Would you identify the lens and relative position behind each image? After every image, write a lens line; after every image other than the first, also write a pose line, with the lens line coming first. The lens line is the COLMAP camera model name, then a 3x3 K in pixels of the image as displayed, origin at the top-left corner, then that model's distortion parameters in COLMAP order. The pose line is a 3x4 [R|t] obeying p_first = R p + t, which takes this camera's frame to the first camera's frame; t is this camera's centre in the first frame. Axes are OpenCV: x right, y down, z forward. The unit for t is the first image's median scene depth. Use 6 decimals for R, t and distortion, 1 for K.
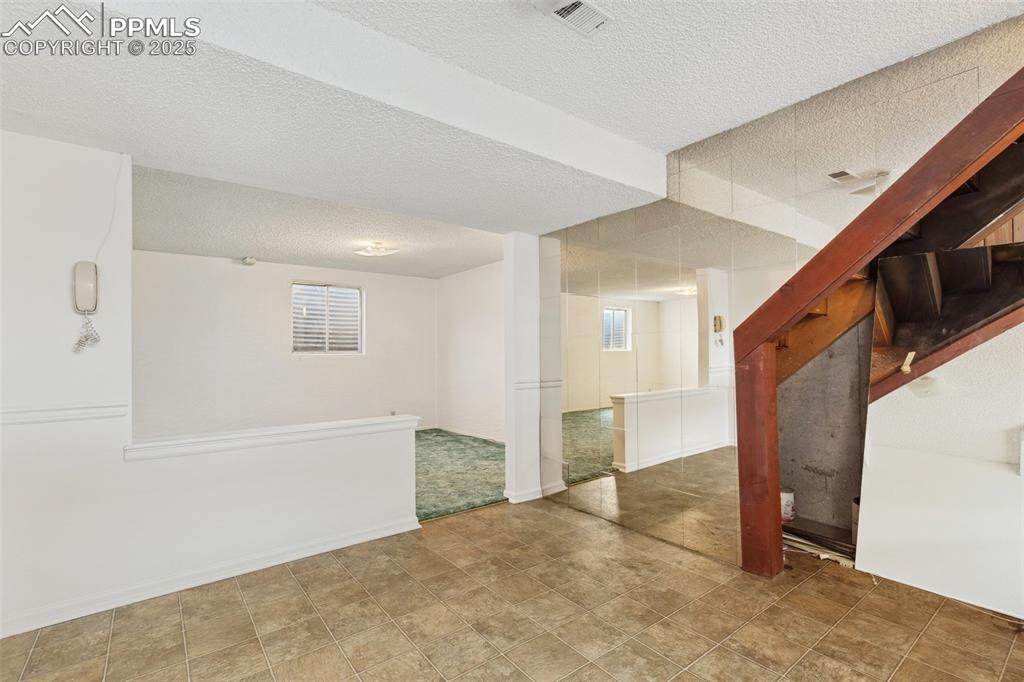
lens RADIAL K [[467.5, 0, 514.9], [0, 467.5, 345.0], [0, 0, 1]] dist [0.002473, 0.000763]
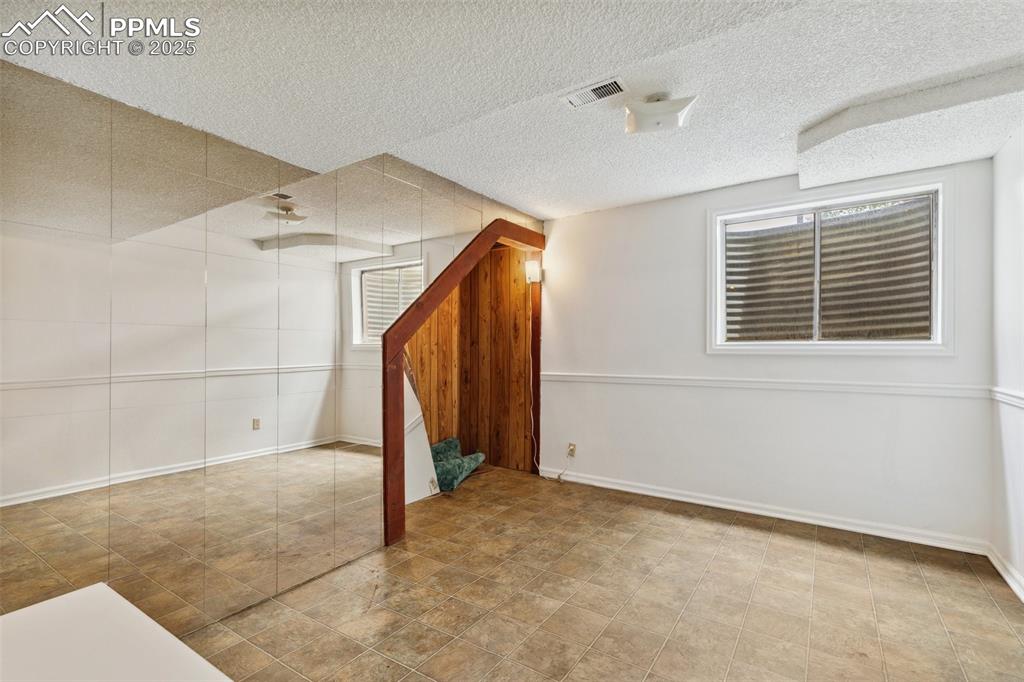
lens RADIAL K [[467.5, 0, 518.1], [0, 467.5, 348.1], [0, 0, 1]] dist [0.002473, 0.000763]
pose [[-0.305959, 0.013225, 0.951953, -0.838663], [-0.000564, 0.999901, -0.014072, 0.024149], [-0.952045, -0.004843, -0.305921, 1.287411]]
